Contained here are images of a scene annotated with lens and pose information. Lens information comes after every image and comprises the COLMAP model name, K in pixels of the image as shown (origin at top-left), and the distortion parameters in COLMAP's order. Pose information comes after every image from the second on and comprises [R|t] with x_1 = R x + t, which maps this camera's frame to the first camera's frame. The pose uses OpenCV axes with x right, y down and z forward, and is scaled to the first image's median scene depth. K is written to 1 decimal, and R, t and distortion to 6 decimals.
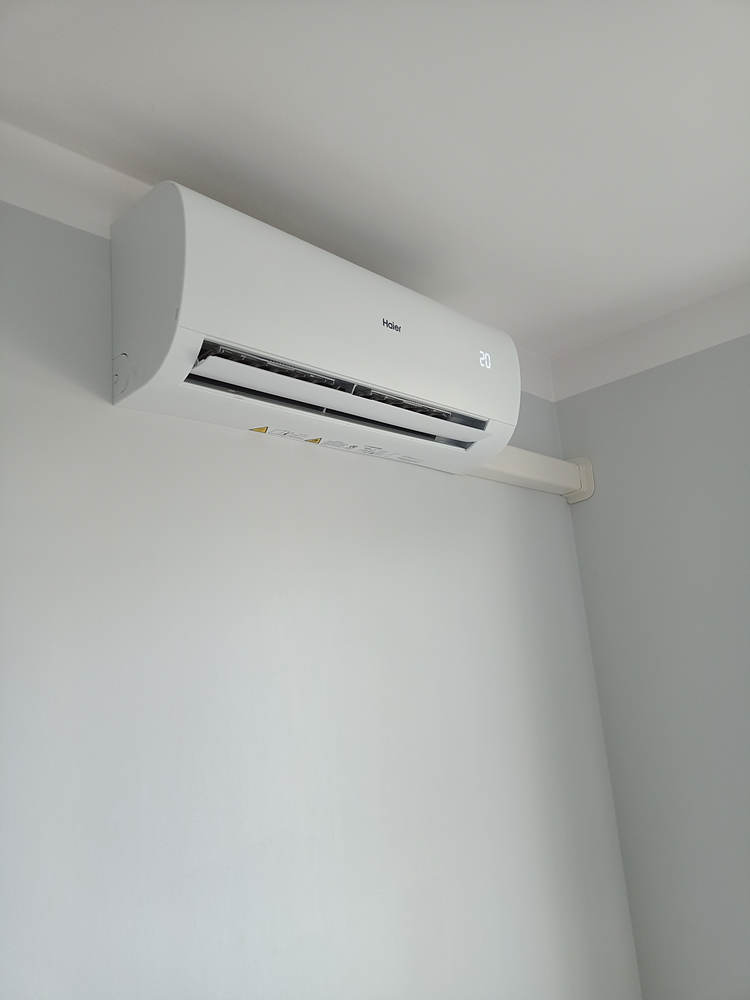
lens RADIAL K [[744.0, 0, 388.4], [0, 744.0, 496.5], [0, 0, 1]] dist [-0.005434, -0.008150]
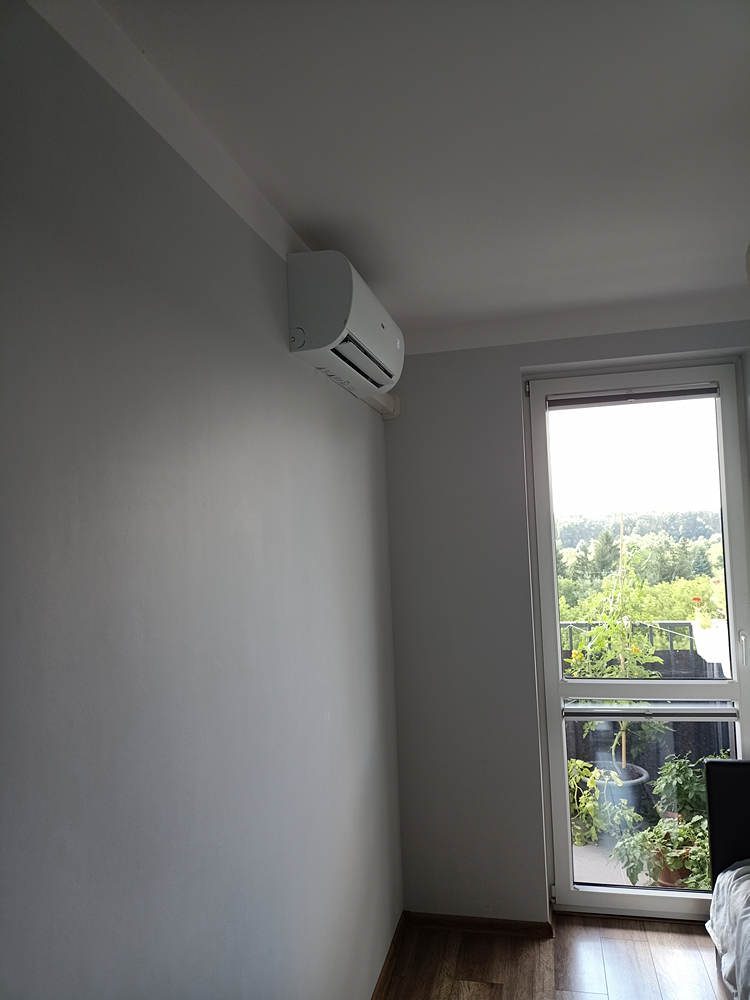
lens RADIAL K [[750.2, 0, 394.6], [0, 750.2, 503.2], [0, 0, 1]] dist [0.002022, -0.003288]
pose [[0.851854, 0.081138, 0.517457, -1.155840], [-0.159196, 0.981299, 0.108206, 0.014111], [-0.499001, -0.174553, 0.848840, -0.956673]]
